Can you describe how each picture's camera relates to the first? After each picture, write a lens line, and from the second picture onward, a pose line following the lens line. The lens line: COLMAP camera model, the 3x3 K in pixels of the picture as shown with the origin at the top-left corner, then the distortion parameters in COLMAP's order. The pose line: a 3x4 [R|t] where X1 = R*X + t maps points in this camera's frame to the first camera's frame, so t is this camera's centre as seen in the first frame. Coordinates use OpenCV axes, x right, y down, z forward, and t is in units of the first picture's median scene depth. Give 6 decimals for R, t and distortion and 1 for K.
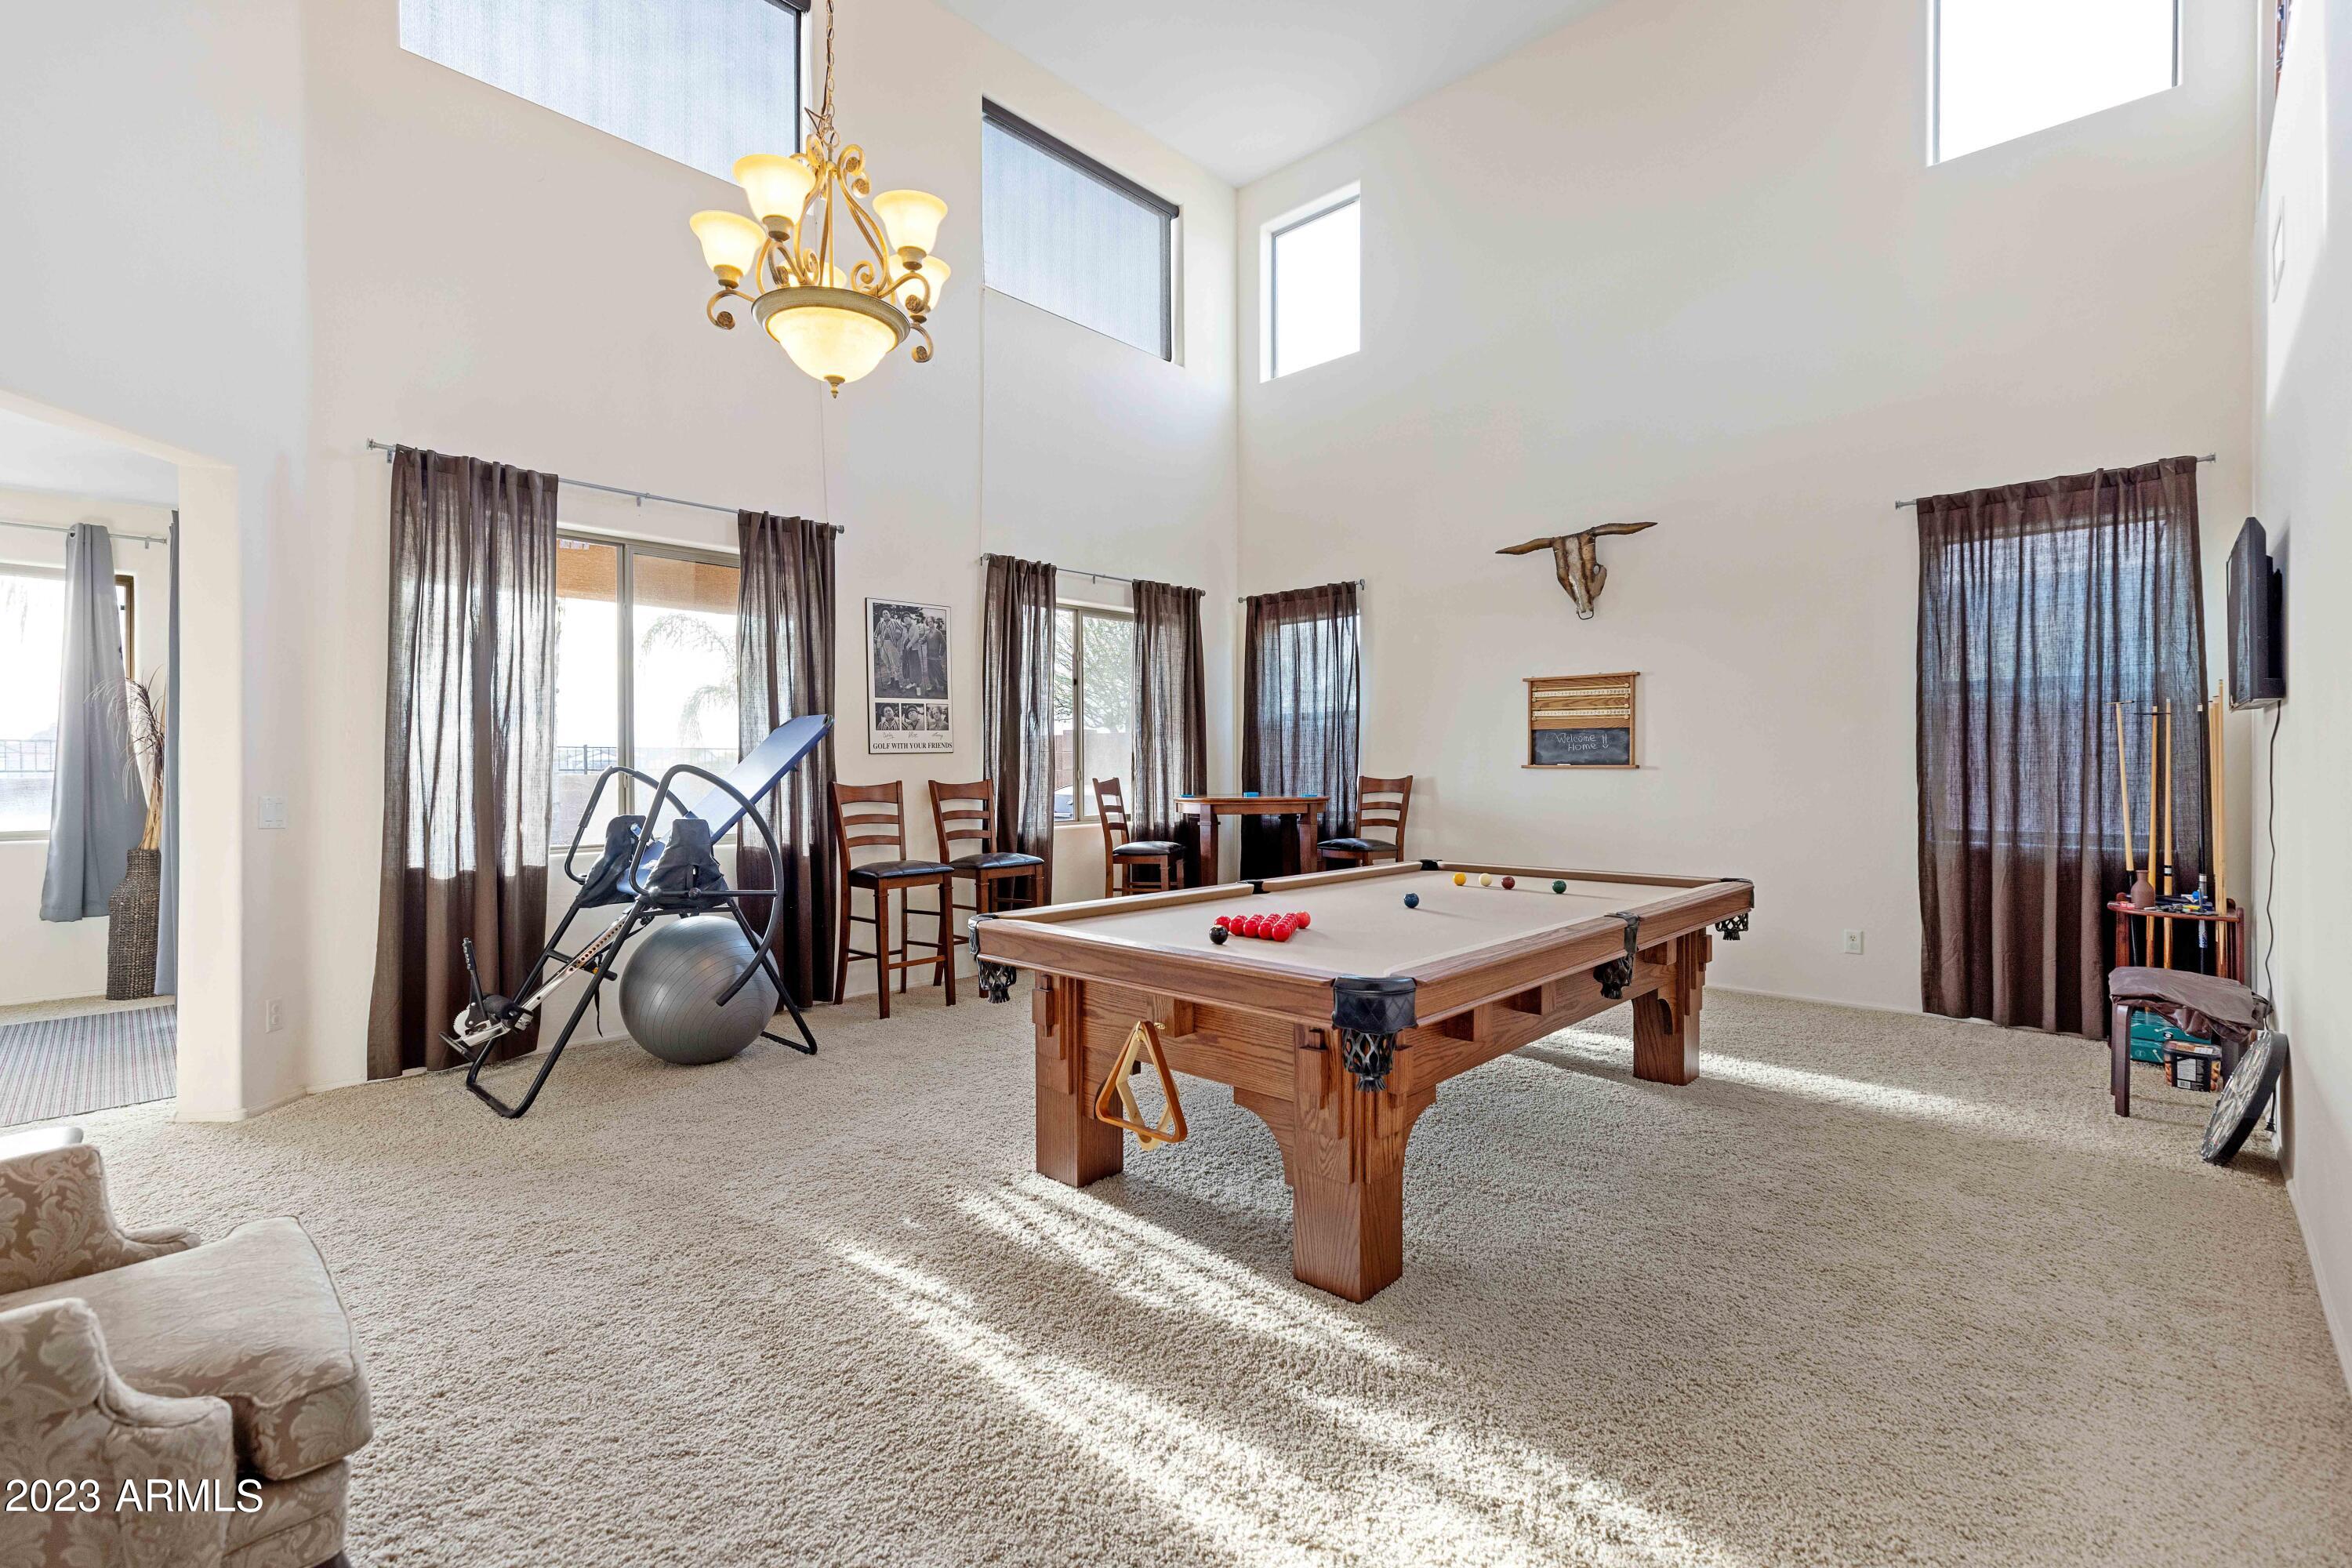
lens RADIAL K [[1049.6, 0, 1169.3], [0, 1049.6, 761.1], [0, 0, 1]] dist [0.004409, 0.000661]
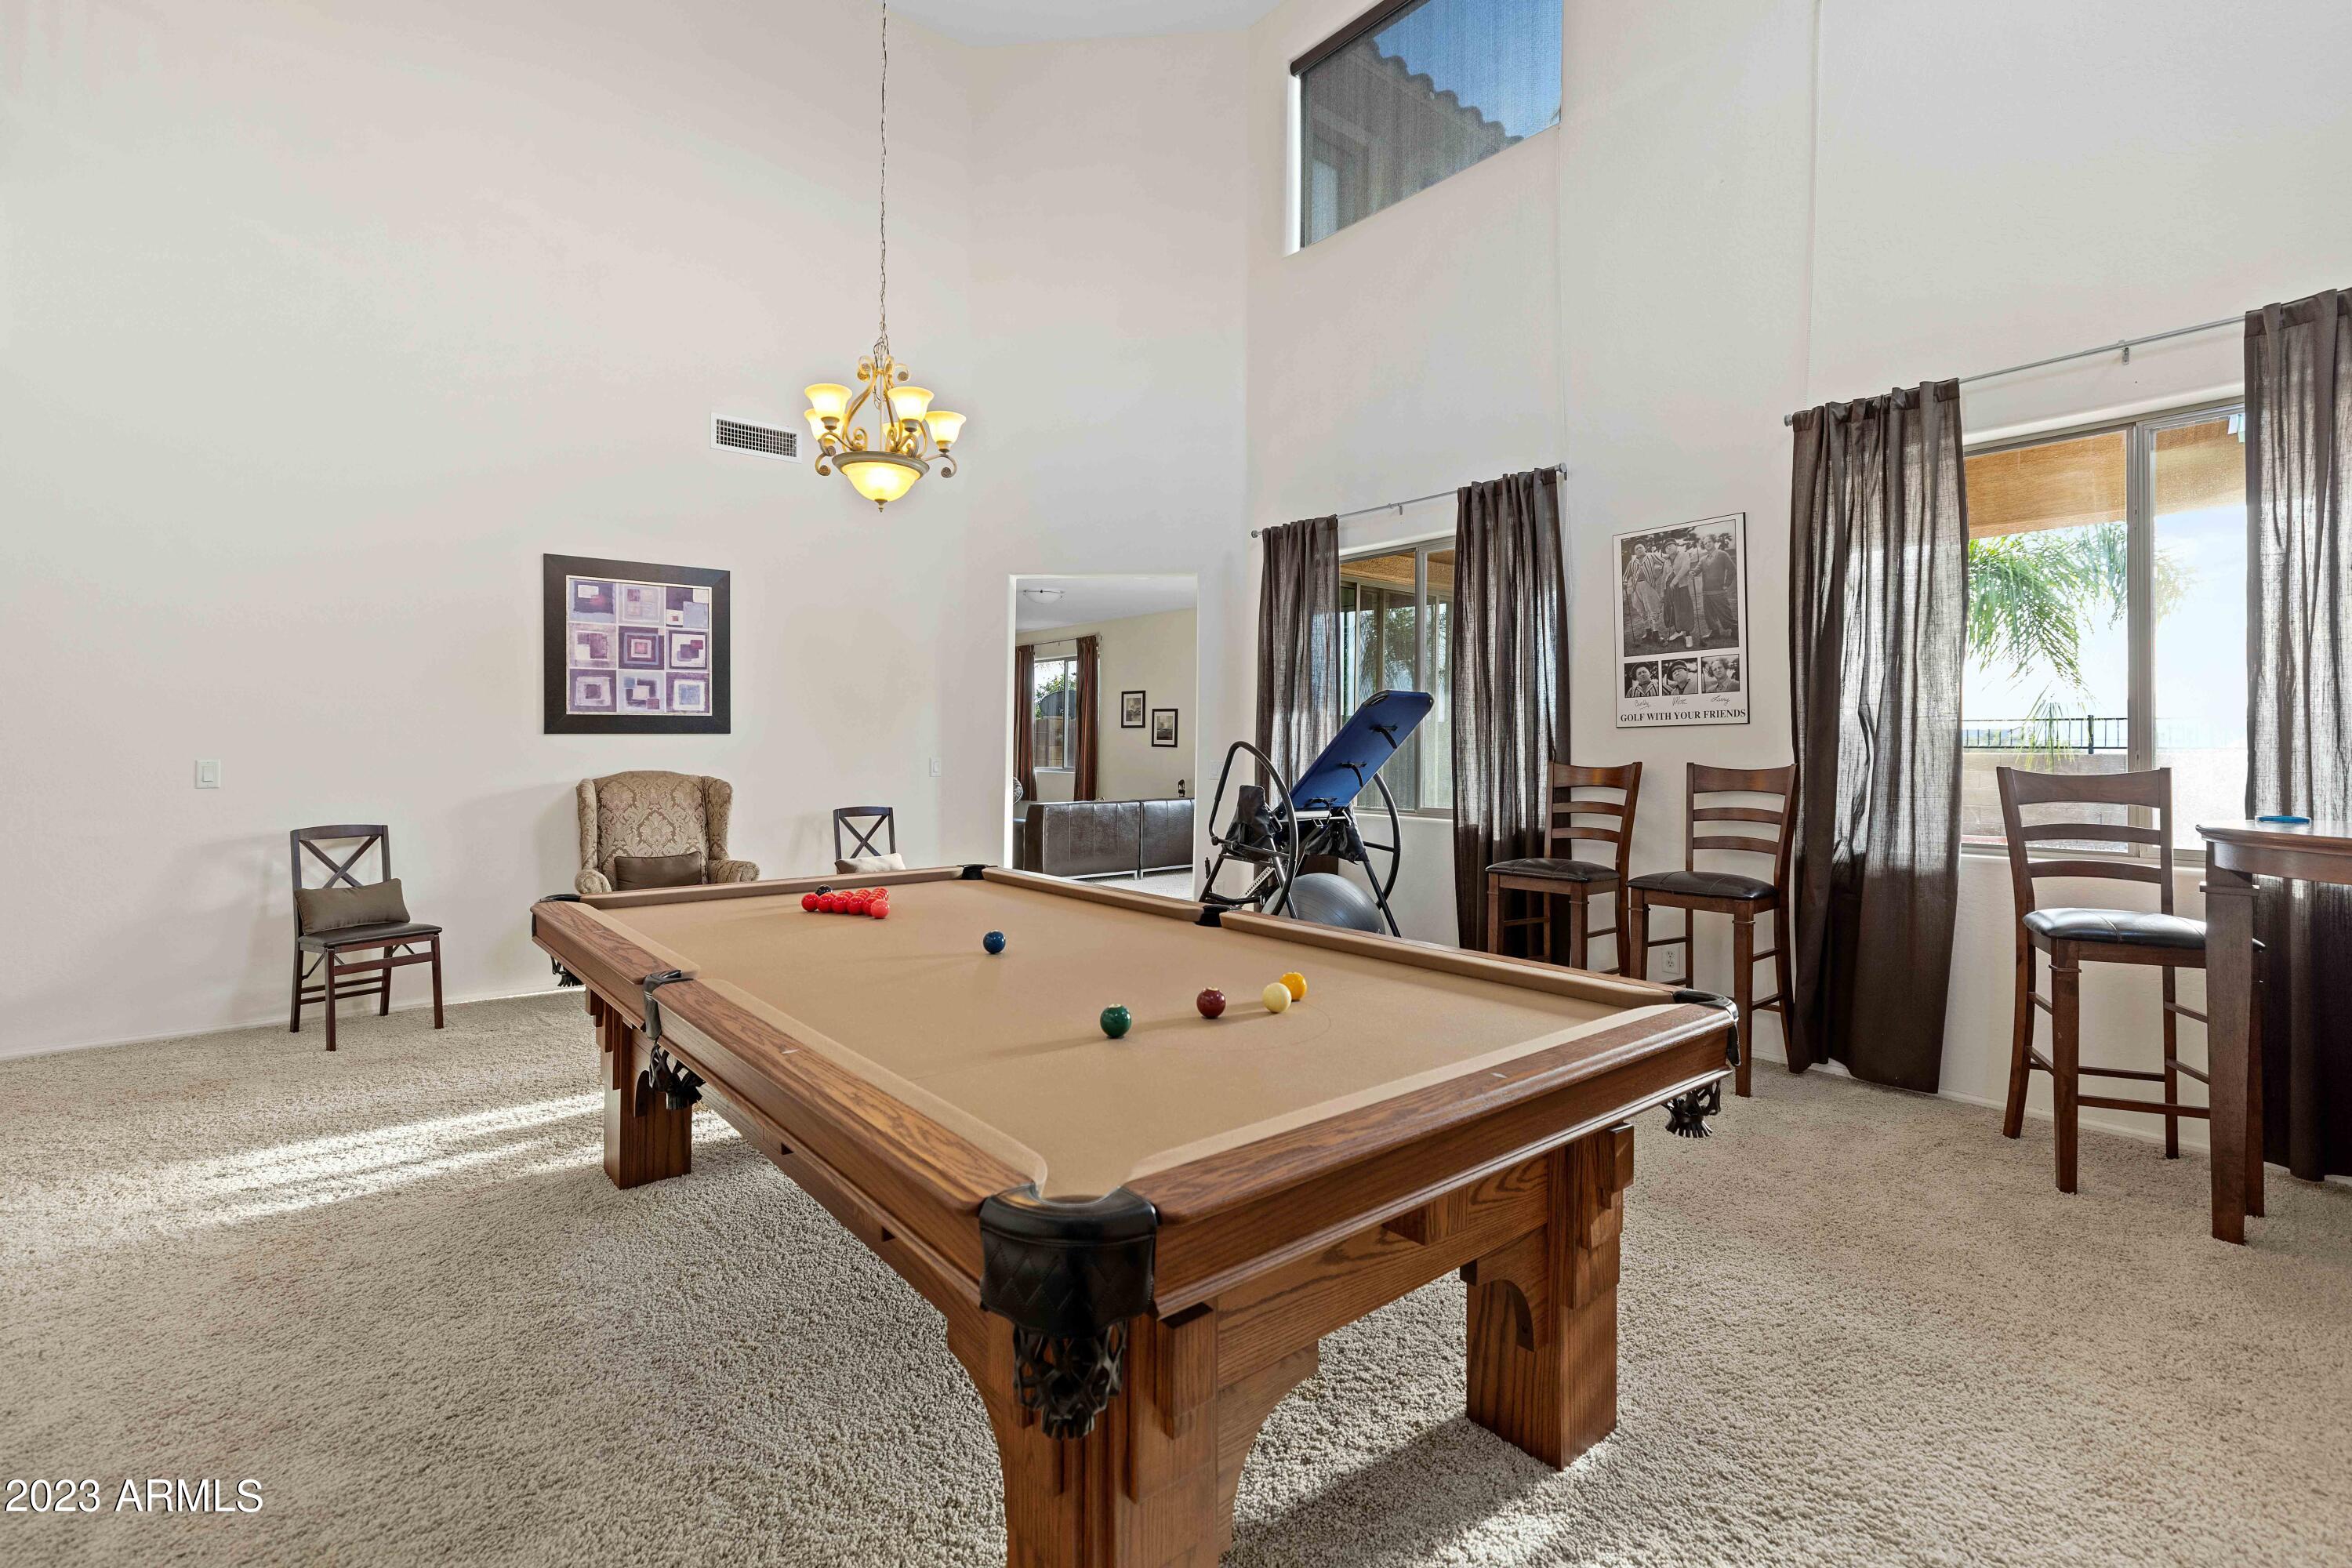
lens RADIAL K [[1049.6, 0, 1169.3], [0, 1049.6, 761.1], [0, 0, 1]] dist [0.004409, 0.000661]
pose [[-0.109007, 0.010826, -0.993982, 0.554587], [-0.001336, 0.999938, 0.011037, 0.010299], [0.994040, 0.002531, -0.108986, 0.742719]]
